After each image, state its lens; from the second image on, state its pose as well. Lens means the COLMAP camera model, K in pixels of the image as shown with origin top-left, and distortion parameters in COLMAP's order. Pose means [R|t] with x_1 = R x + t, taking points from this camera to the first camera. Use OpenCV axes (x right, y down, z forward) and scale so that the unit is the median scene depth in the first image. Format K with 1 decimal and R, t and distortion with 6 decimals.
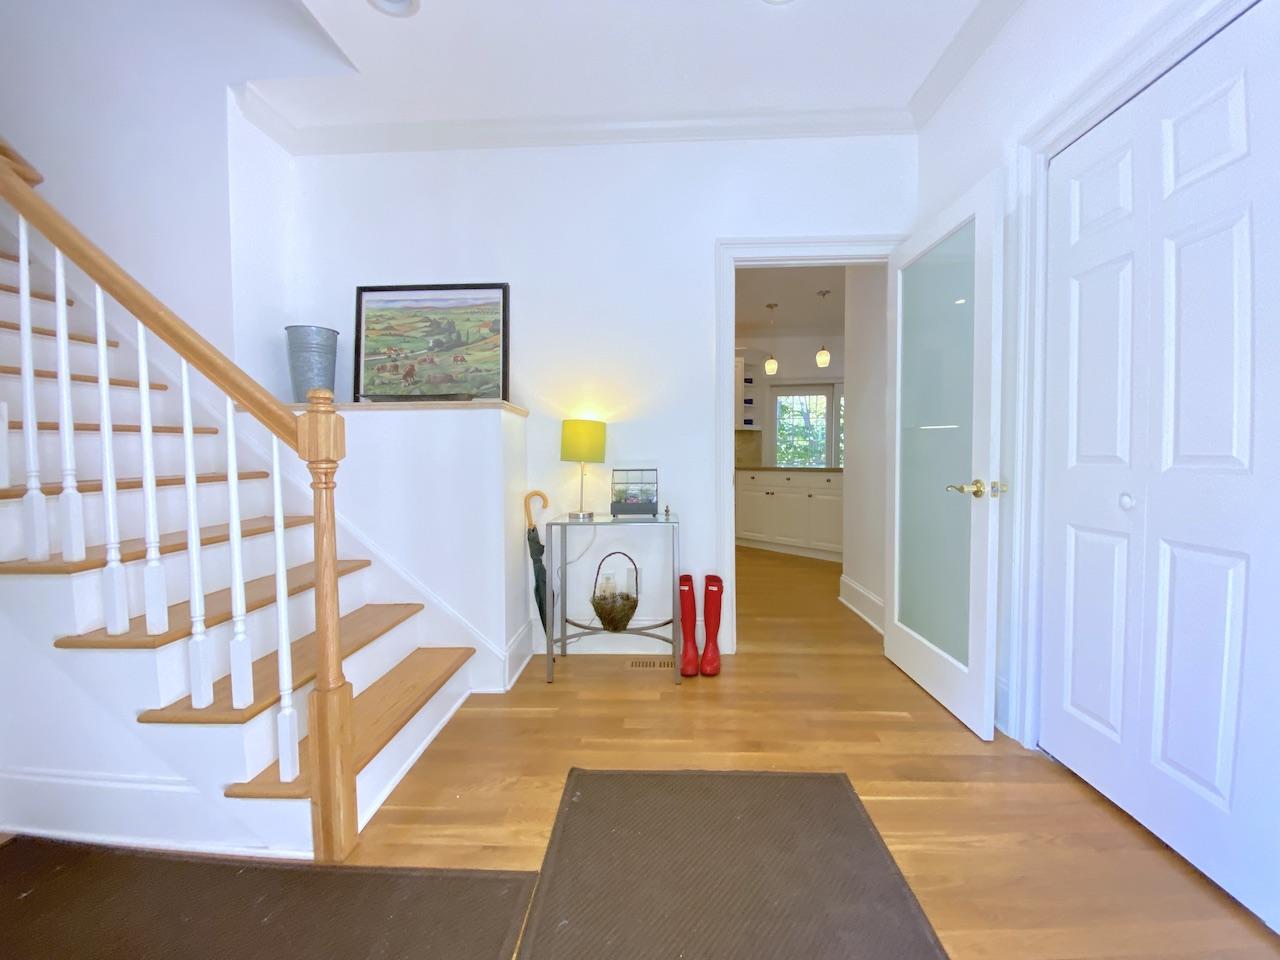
lens RADIAL K [[514.4, 0, 637.1], [0, 514.4, 479.1], [0, 0, 1]] dist [0.012636, -0.017049]
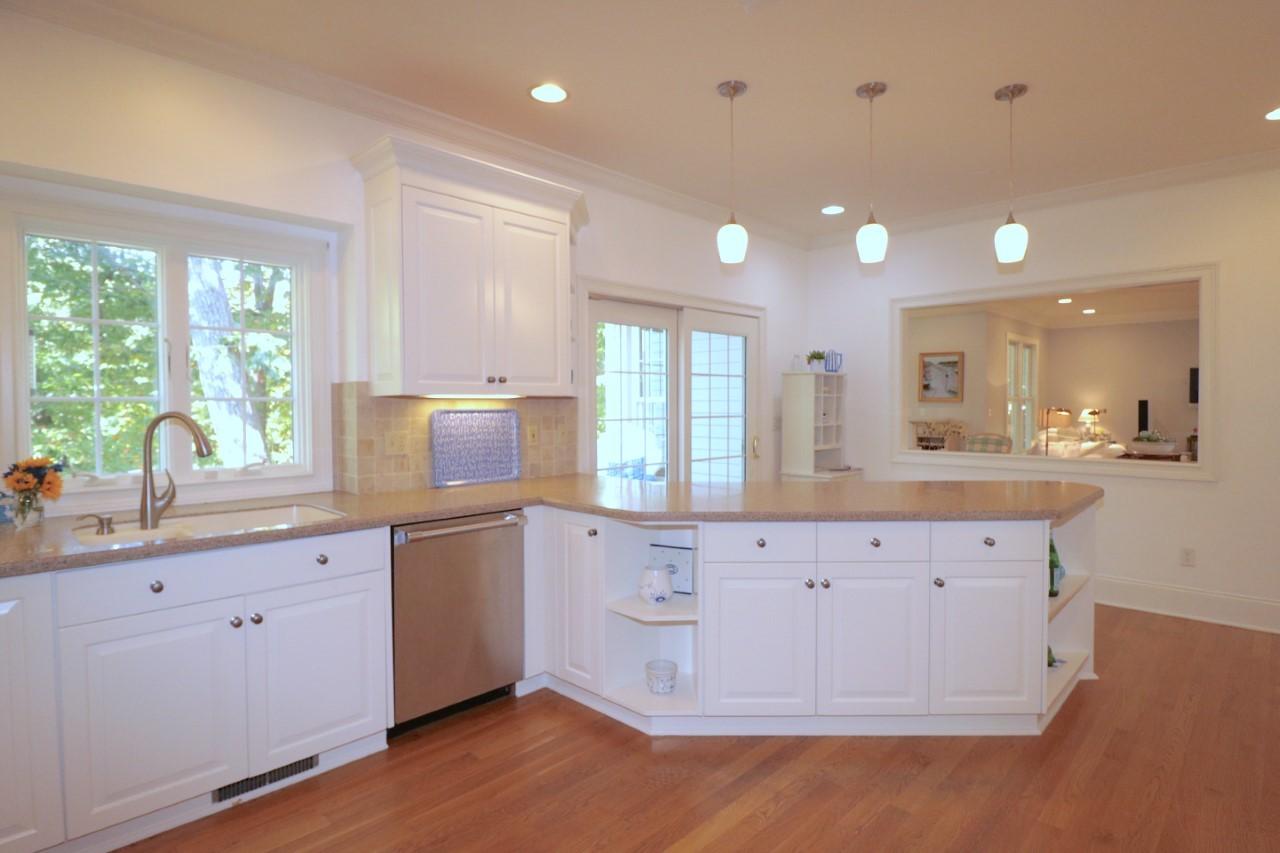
lens RADIAL K [[667.0, 0, 643.1], [0, 667.0, 420.5], [0, 0, 1]] dist [-0.021699, -0.000676]
pose [[0.659066, -0.013317, 0.751967, -0.140271], [0.035882, 0.999261, -0.013753, -0.068100], [-0.751229, 0.036046, 0.659057, 0.618023]]
